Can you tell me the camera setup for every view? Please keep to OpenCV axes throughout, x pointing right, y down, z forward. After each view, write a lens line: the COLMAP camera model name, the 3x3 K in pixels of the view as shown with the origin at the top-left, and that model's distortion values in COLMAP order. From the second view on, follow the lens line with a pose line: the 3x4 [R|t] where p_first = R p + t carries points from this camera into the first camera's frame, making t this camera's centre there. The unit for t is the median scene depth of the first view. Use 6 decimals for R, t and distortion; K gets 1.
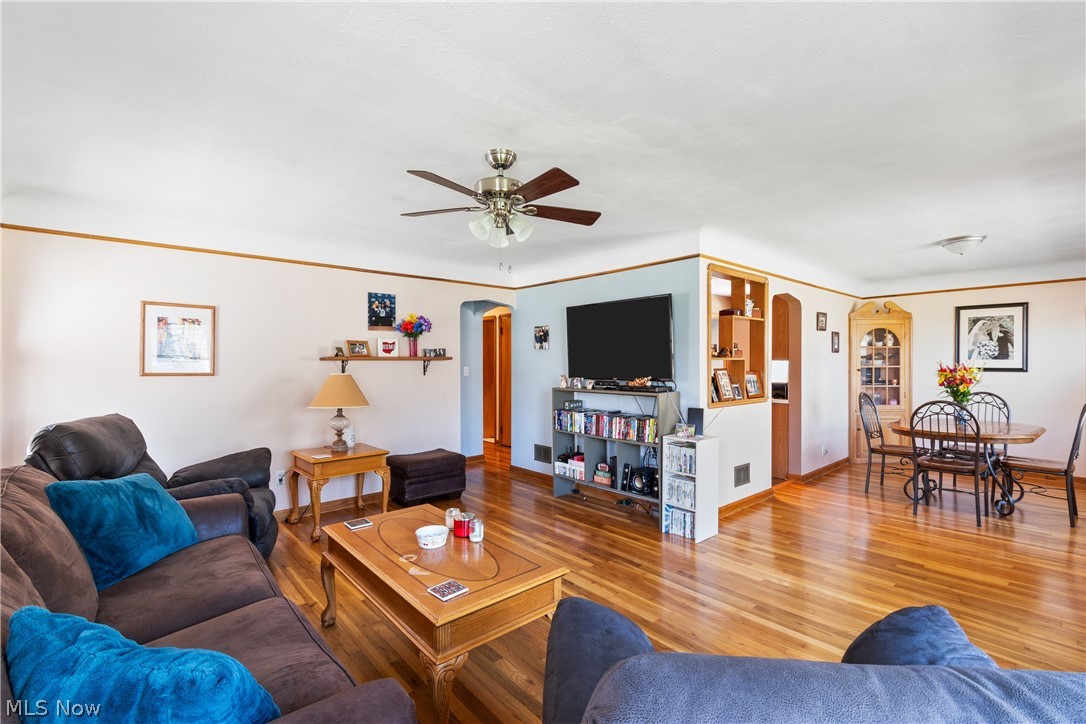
lens RADIAL K [[483.8, 0, 550.7], [0, 483.8, 364.8], [0, 0, 1]] dist [0.001824, -0.001682]
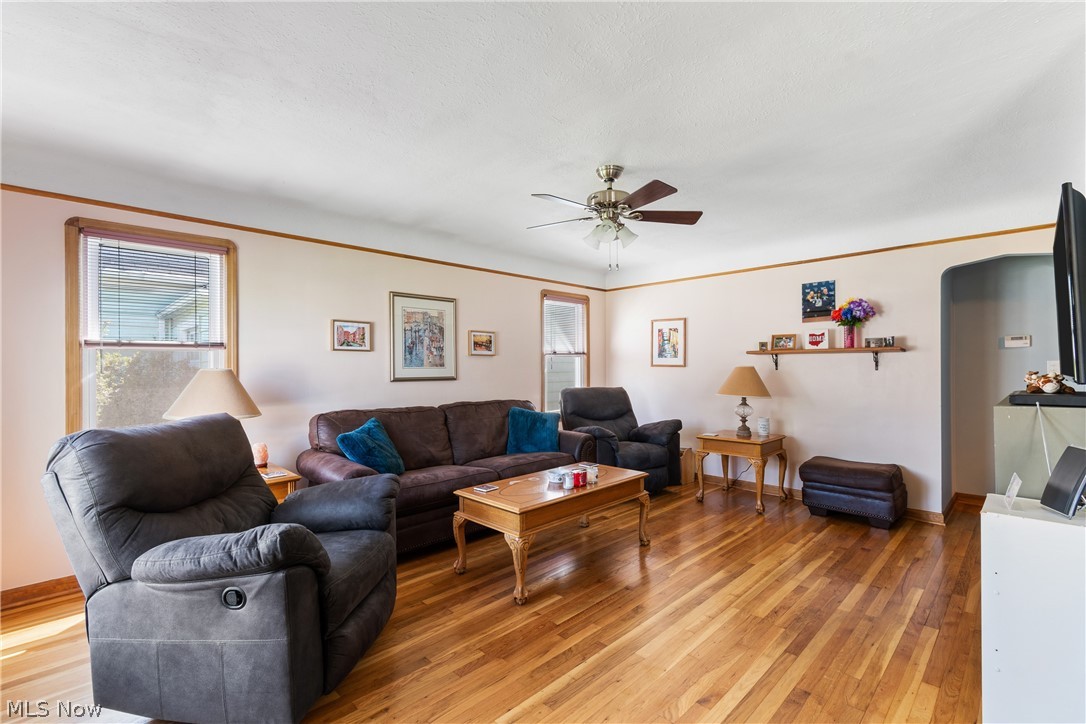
lens RADIAL K [[483.8, 0, 554.7], [0, 483.8, 367.0], [0, 0, 1]] dist [0.001824, -0.001682]
pose [[0.059395, 0.001932, -0.998233, 0.642746], [-0.001585, 0.999997, 0.001841, 0.019098], [0.998233, 0.001473, 0.059398, 0.498866]]
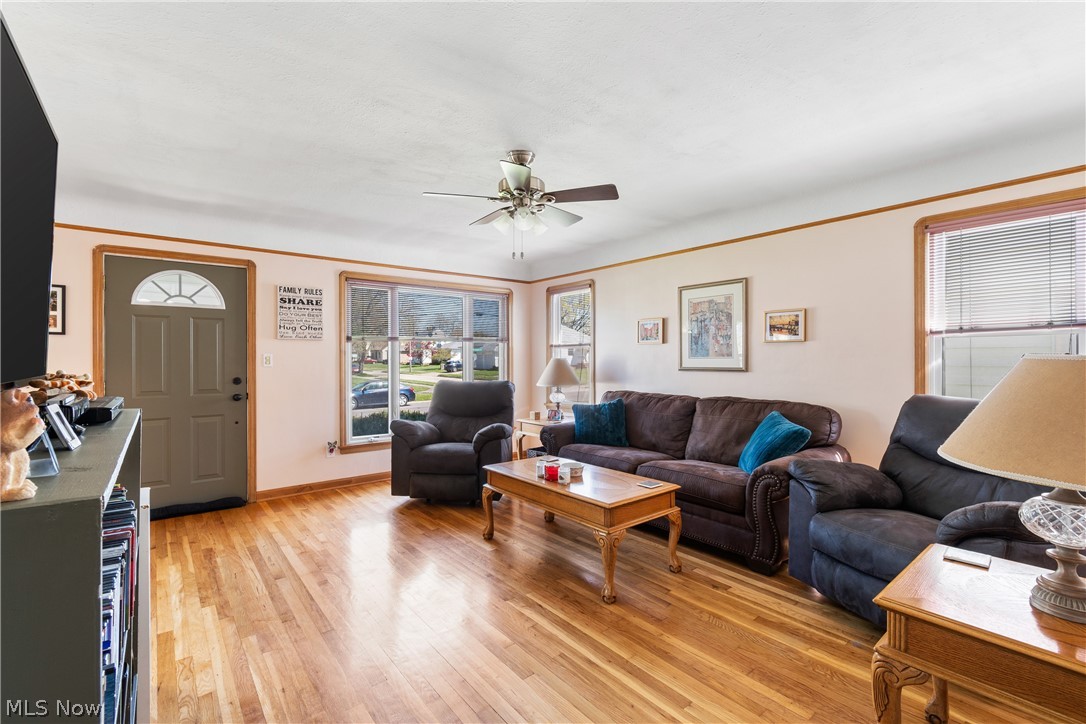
lens RADIAL K [[483.8, 0, 541.8], [0, 483.8, 357.3], [0, 0, 1]] dist [0.001824, -0.001682]
pose [[-0.997897, 0.008636, 0.064240, -0.139219], [0.009027, 0.999942, 0.005806, 0.013206], [-0.064186, 0.006374, -0.997918, 1.320740]]
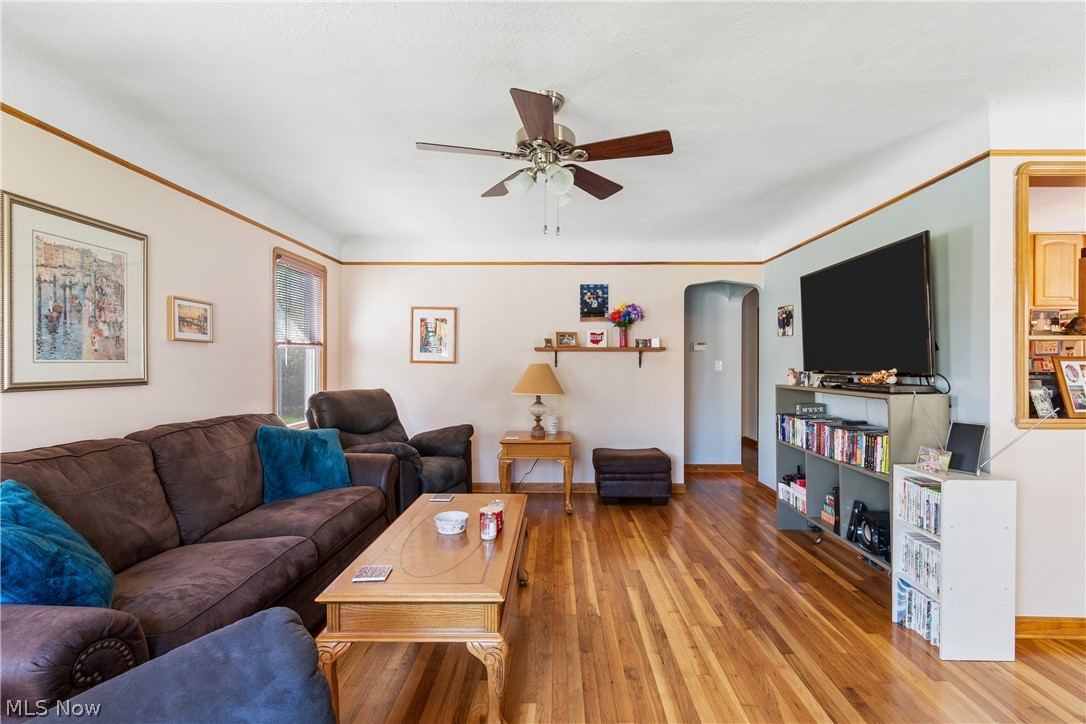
lens RADIAL K [[483.8, 0, 550.7], [0, 483.8, 363.1], [0, 0, 1]] dist [0.001824, -0.001682]
pose [[0.737508, 0.003013, -0.675332, 0.300202], [-0.007993, 0.999959, -0.004268, 0.023057], [0.675291, 0.008545, 0.737502, 0.232954]]
